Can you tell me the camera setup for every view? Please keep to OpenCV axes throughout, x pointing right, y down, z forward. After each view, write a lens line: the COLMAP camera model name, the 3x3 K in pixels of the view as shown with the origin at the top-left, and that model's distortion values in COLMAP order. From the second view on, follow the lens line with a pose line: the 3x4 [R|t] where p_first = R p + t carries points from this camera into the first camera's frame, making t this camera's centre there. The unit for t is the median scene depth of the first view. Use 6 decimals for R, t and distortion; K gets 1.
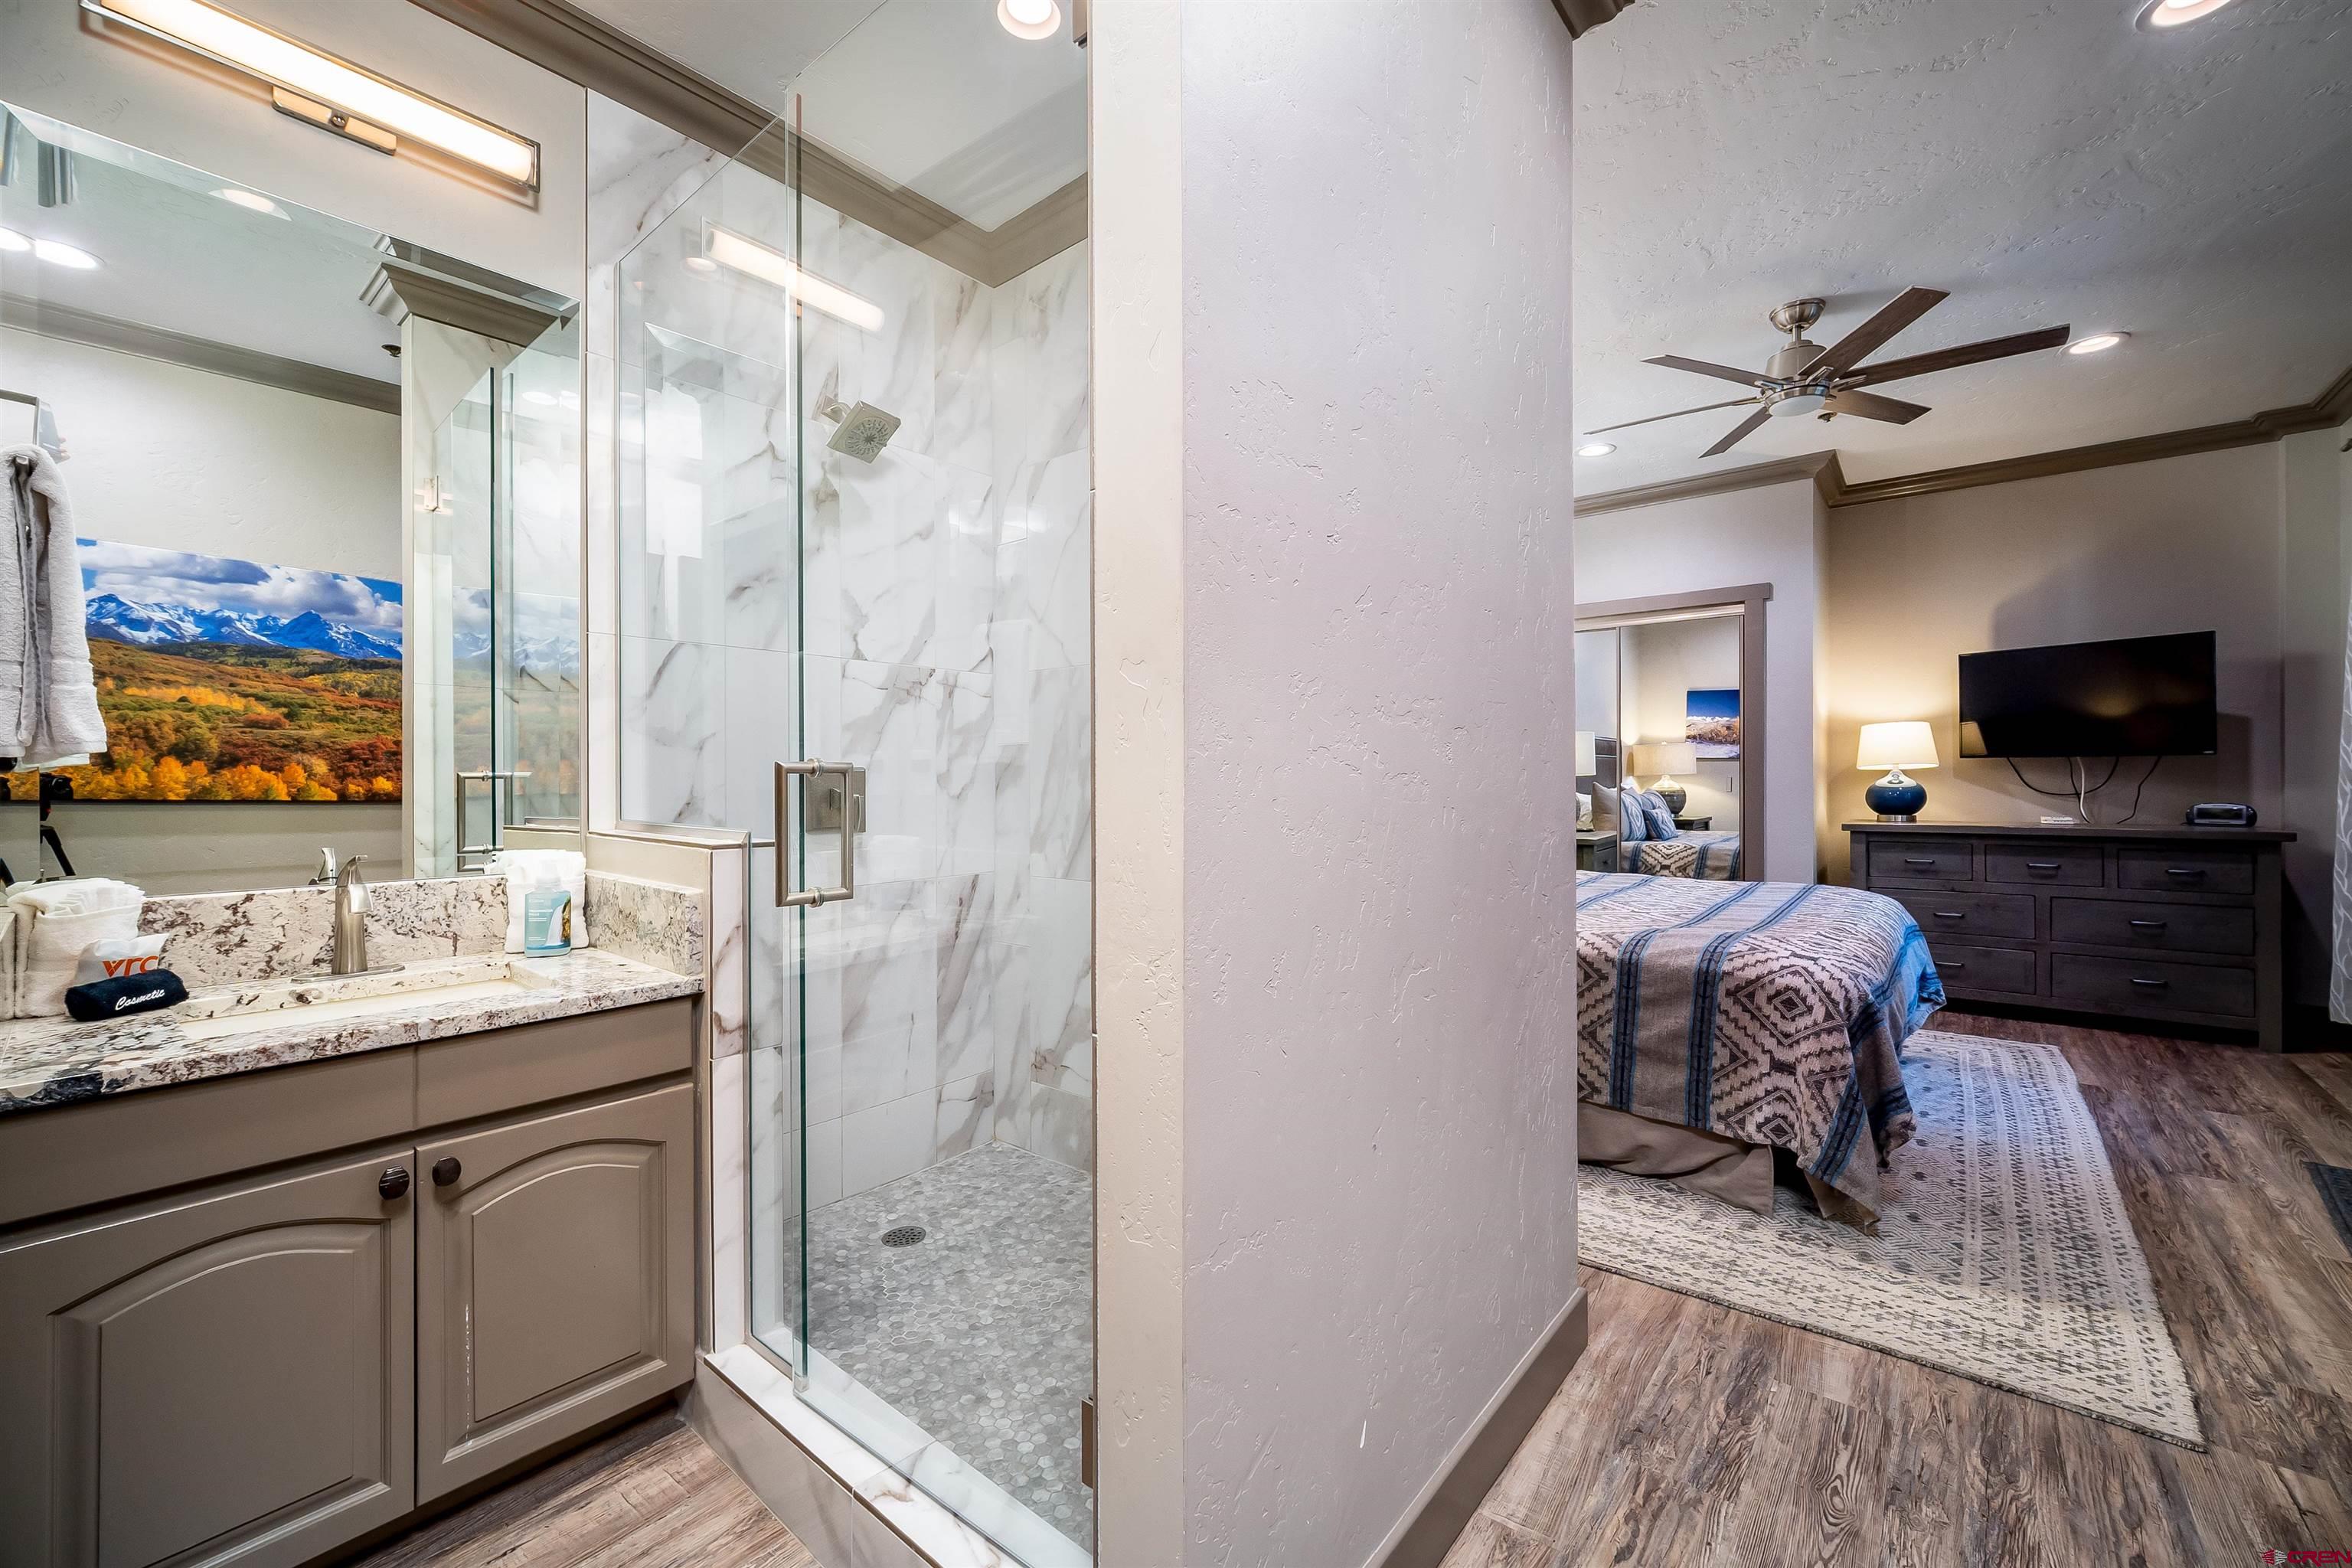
lens RADIAL K [[916.5, 0, 1175.5], [0, 916.5, 776.4], [0, 0, 1]] dist [-0.001562, 0.000089]
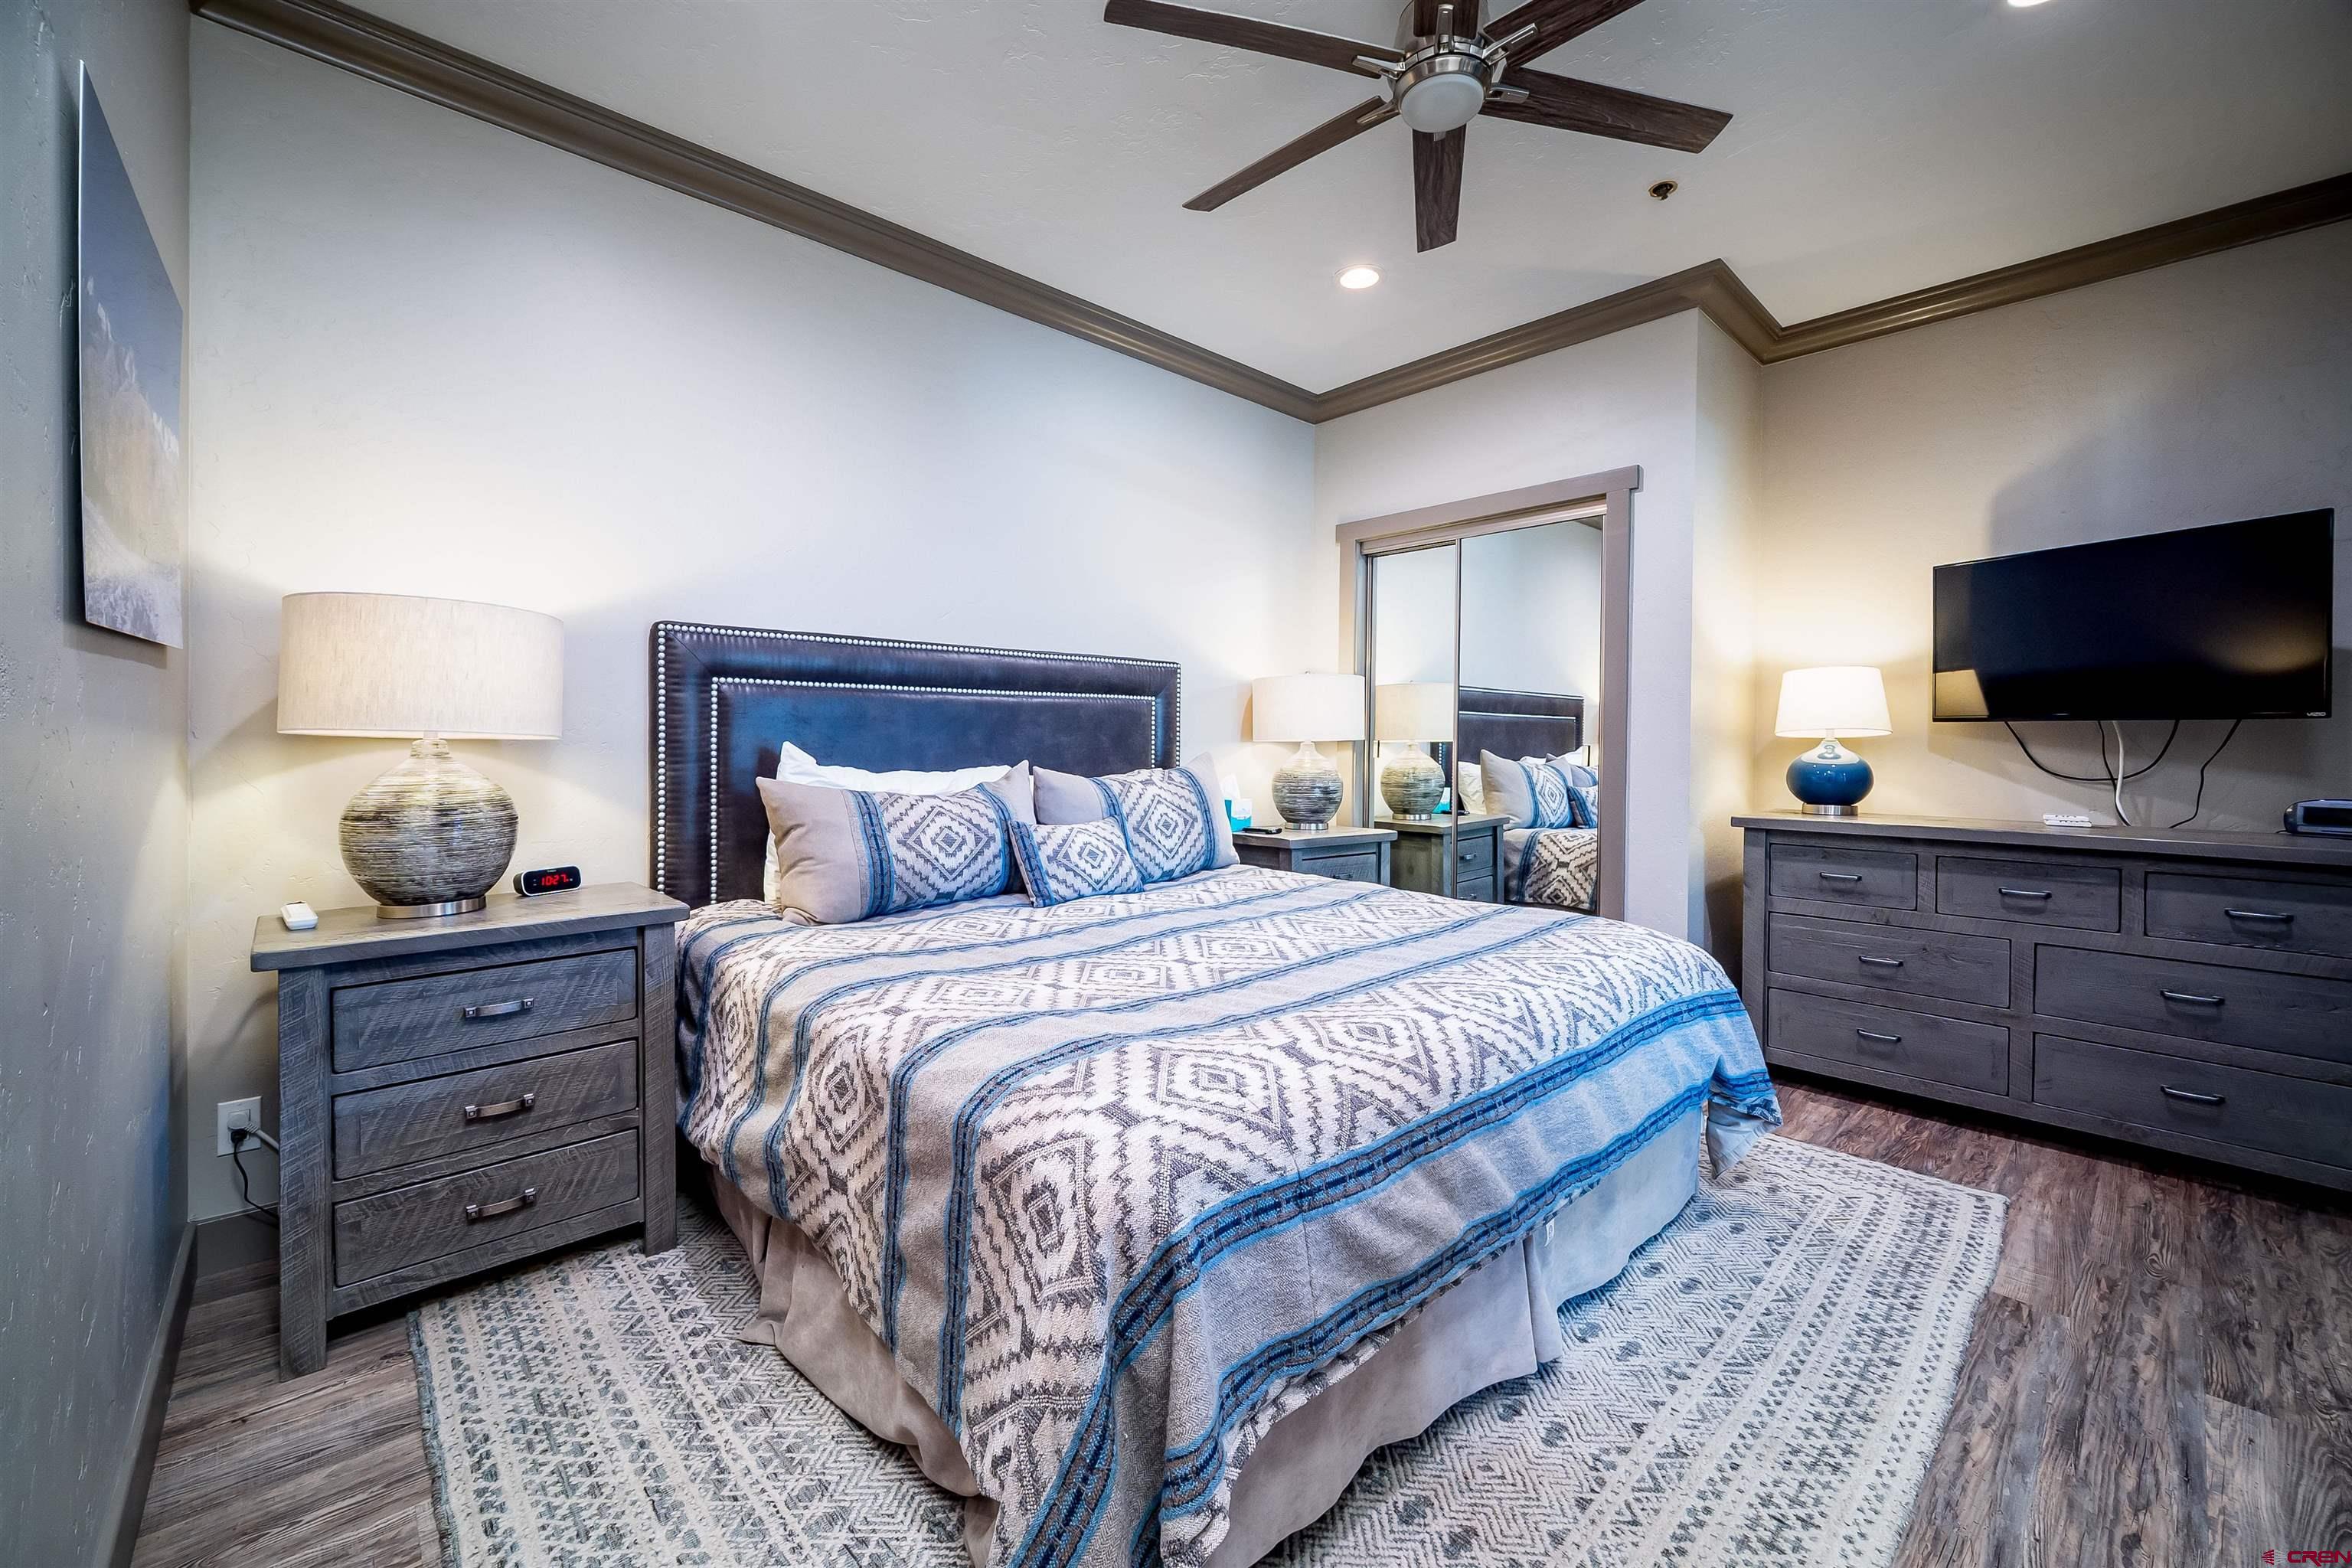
lens RADIAL K [[932.5, 0, 1151.1], [0, 932.5, 754.1], [0, 0, 1]] dist [-0.000843, -0.000262]
pose [[0.992022, 0.011004, -0.125582, 0.463943], [-0.009458, 0.999872, 0.012898, 0.000450], [0.125708, -0.011607, 0.991999, 0.314391]]
